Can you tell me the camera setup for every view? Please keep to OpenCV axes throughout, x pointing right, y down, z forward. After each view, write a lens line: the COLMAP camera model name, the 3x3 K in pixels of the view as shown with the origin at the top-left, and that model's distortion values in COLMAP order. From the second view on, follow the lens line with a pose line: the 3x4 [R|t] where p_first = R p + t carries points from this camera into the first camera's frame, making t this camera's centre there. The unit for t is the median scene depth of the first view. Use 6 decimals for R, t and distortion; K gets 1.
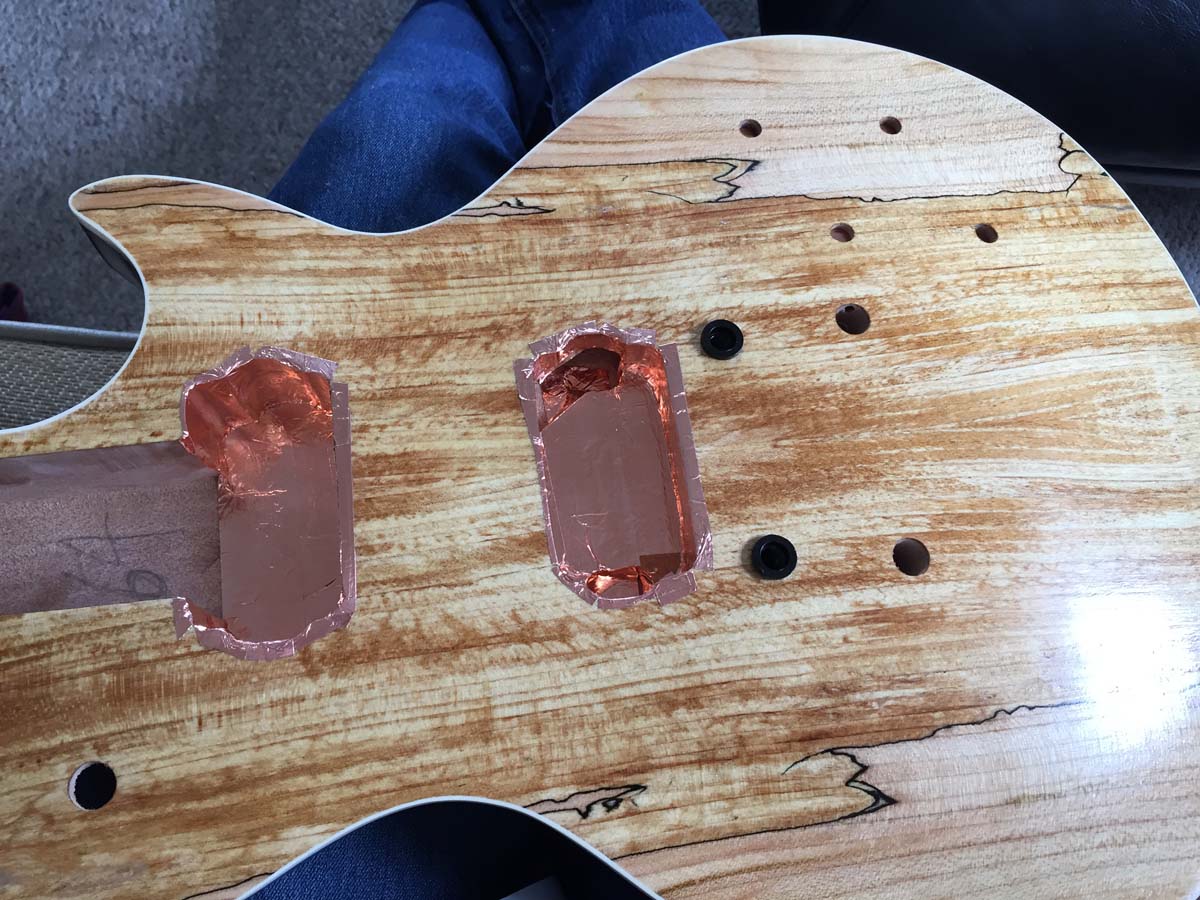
lens RADIAL K [[1041.2, 0, 595.3], [0, 1041.2, 446.5], [0, 0, 1]] dist [0.092762, -0.158467]
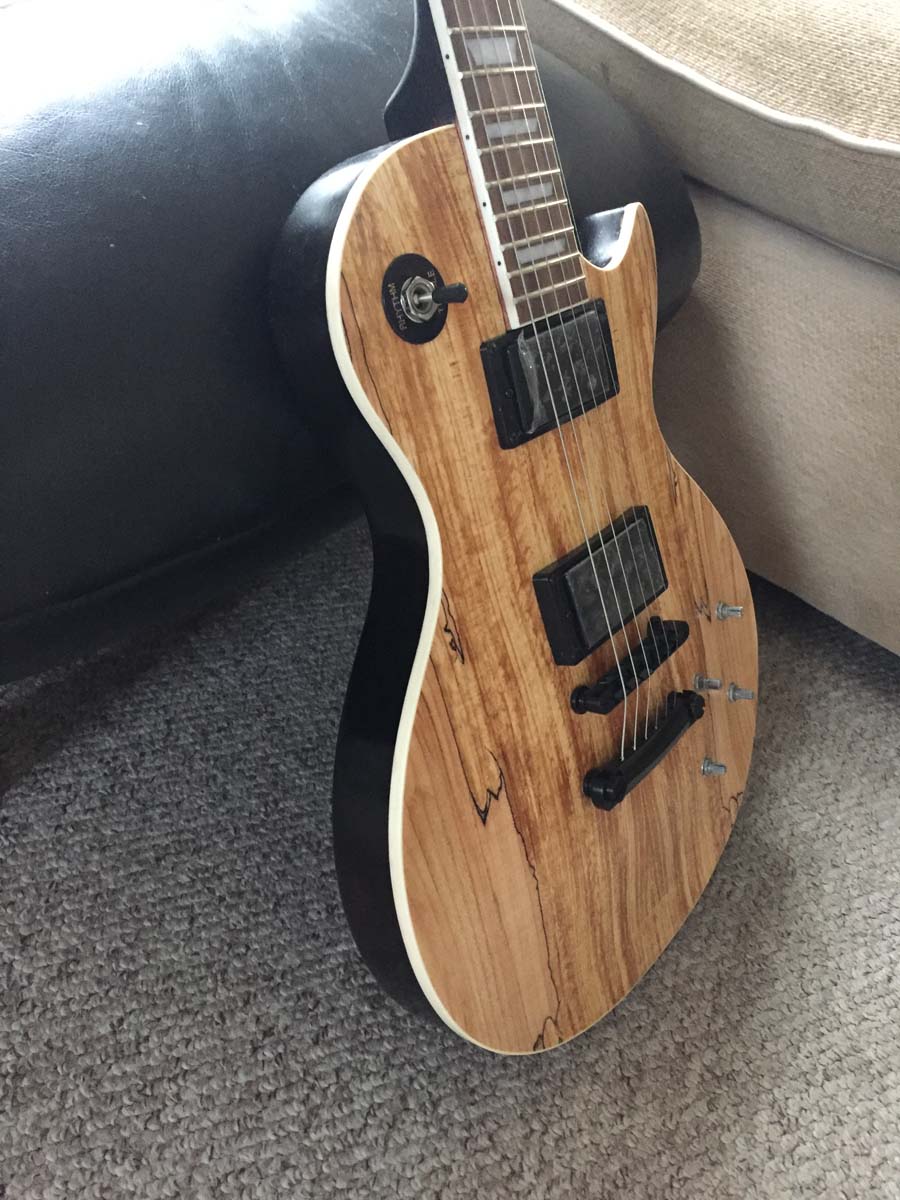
lens RADIAL K [[1041.2, 0, 450.0], [0, 1041.2, 600.0], [0, 0, 1]] dist [0.092762, -0.158467]
pose [[0.229156, 0.960860, 0.155676, -0.254818], [-0.855690, 0.275089, -0.438316, 0.897625], [-0.463986, -0.032768, 0.885236, -0.279326]]
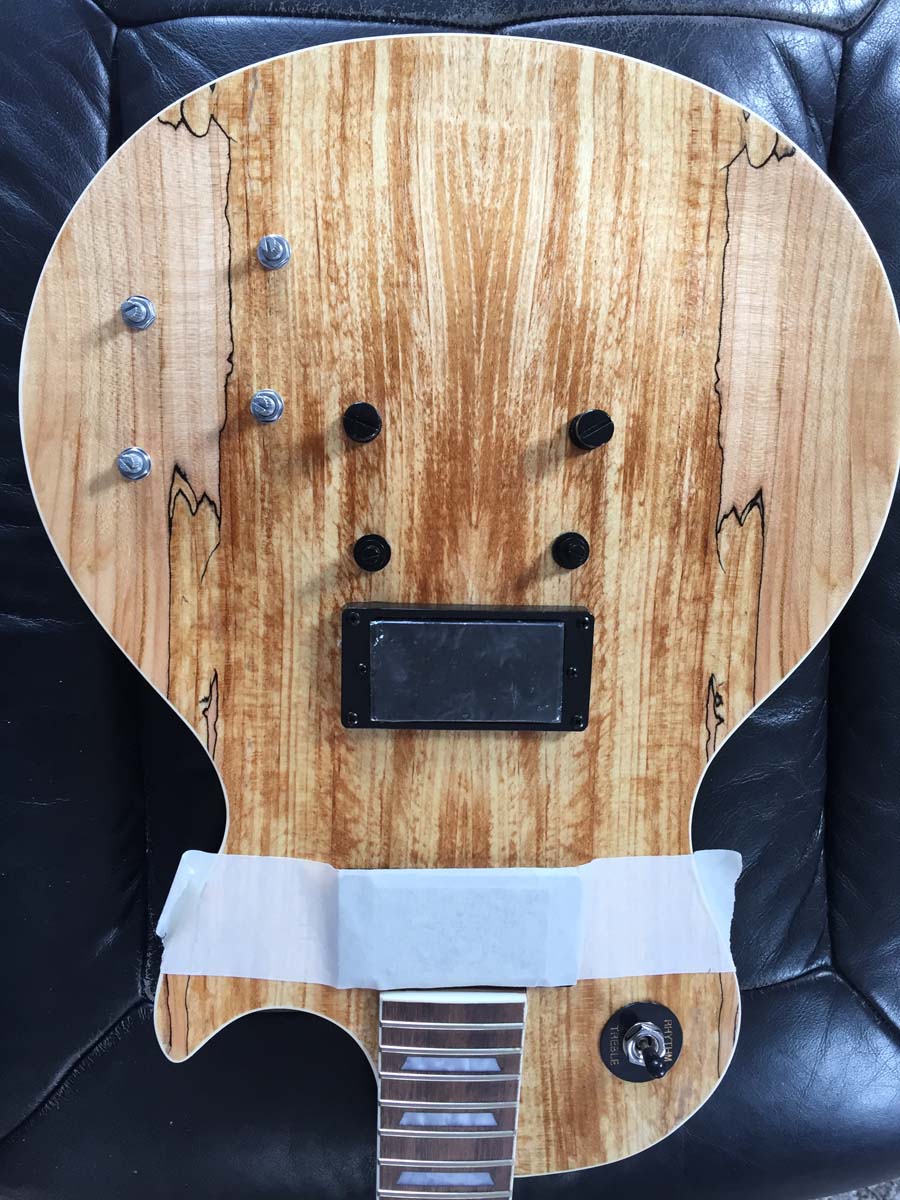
lens RADIAL K [[1041.2, 0, 450.0], [0, 1041.2, 600.0], [0, 0, 1]] dist [0.092762, -0.158467]
pose [[0.176452, -0.958123, -0.225534, 0.358922], [0.911921, 0.072882, 0.403841, -0.502000], [-0.370492, -0.276928, 0.886593, -0.046771]]
